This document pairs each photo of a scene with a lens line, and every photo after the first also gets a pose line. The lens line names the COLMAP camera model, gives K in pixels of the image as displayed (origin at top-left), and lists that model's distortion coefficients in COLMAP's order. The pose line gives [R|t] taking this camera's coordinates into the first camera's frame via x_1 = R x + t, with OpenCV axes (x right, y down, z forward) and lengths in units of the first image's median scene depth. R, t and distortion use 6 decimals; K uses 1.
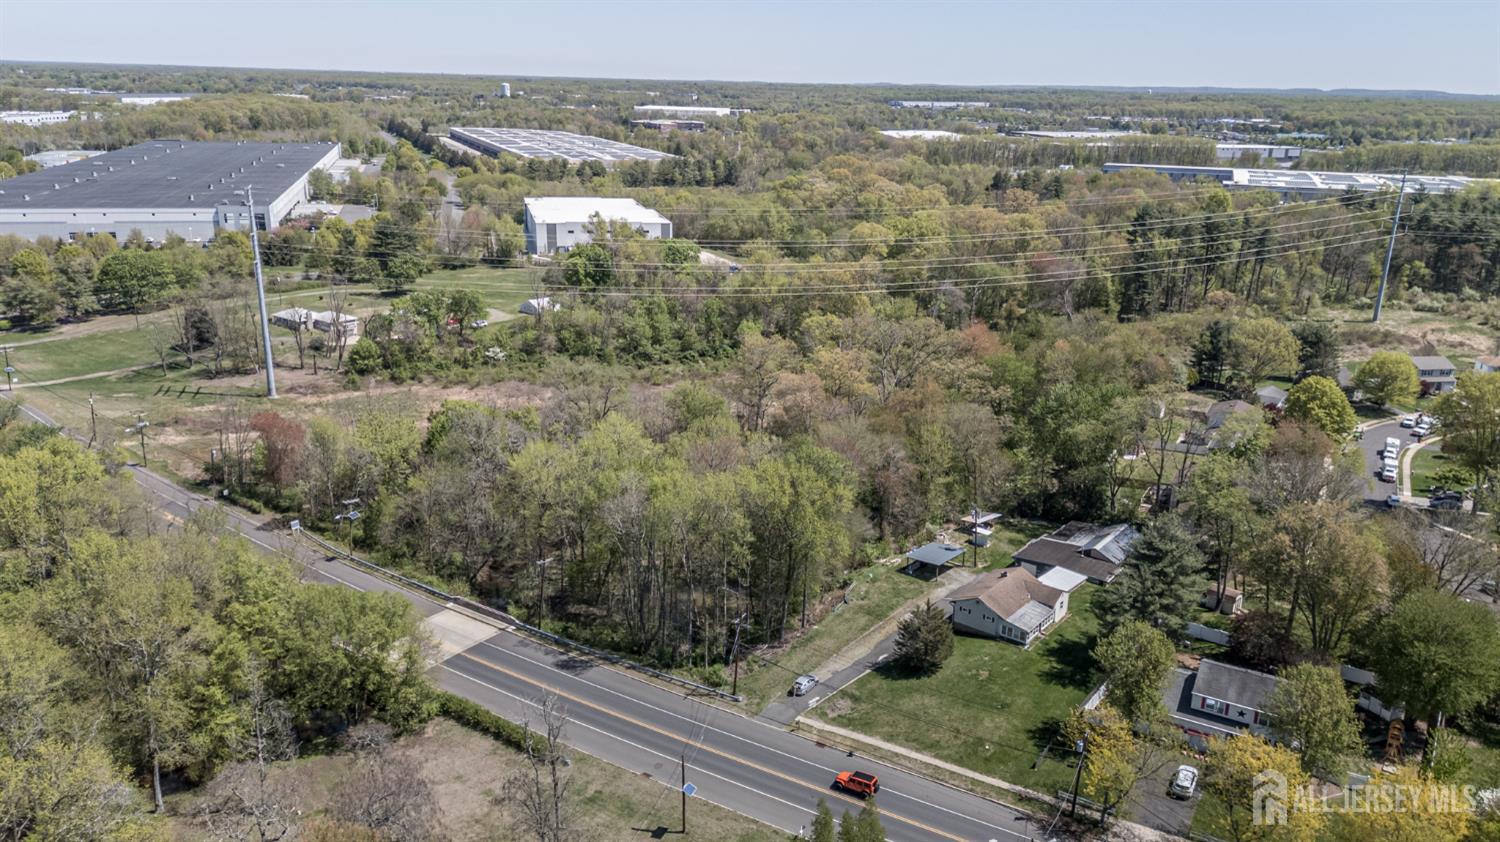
lens RADIAL K [[1070.6, 0, 756.1], [0, 1070.6, 435.6], [0, 0, 1]] dist [0.080247, -0.043138]
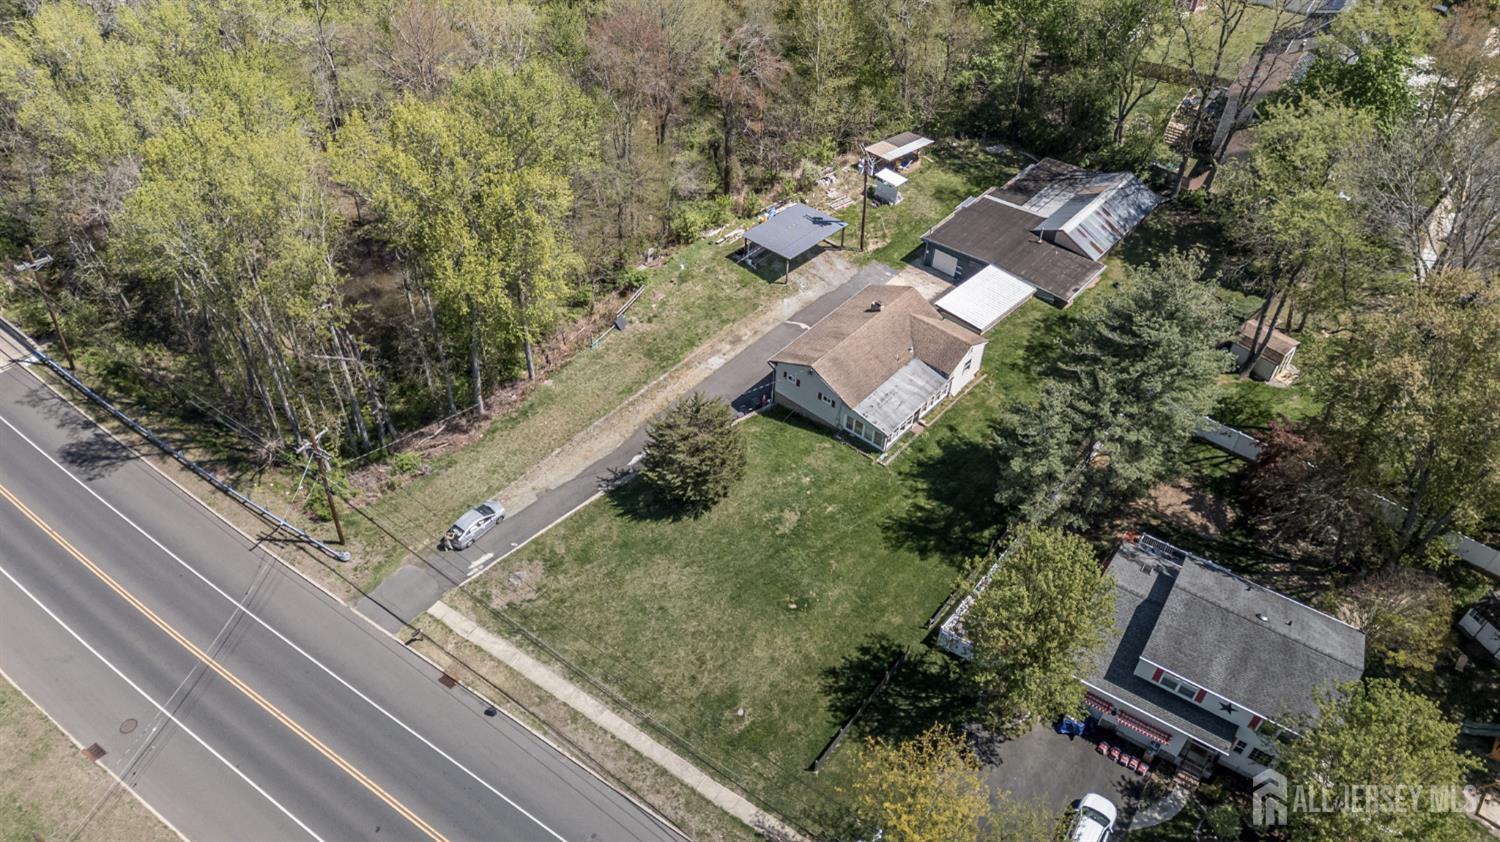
lens RADIAL K [[1070.6, 0, 747.5], [0, 1070.6, 424.9], [0, 0, 1]] dist [0.080247, -0.043138]
pose [[0.998722, 0.037703, -0.033657, 0.193549], [-0.018799, 0.895296, 0.445075, -0.067130], [0.046914, -0.443874, 0.894861, 0.489723]]
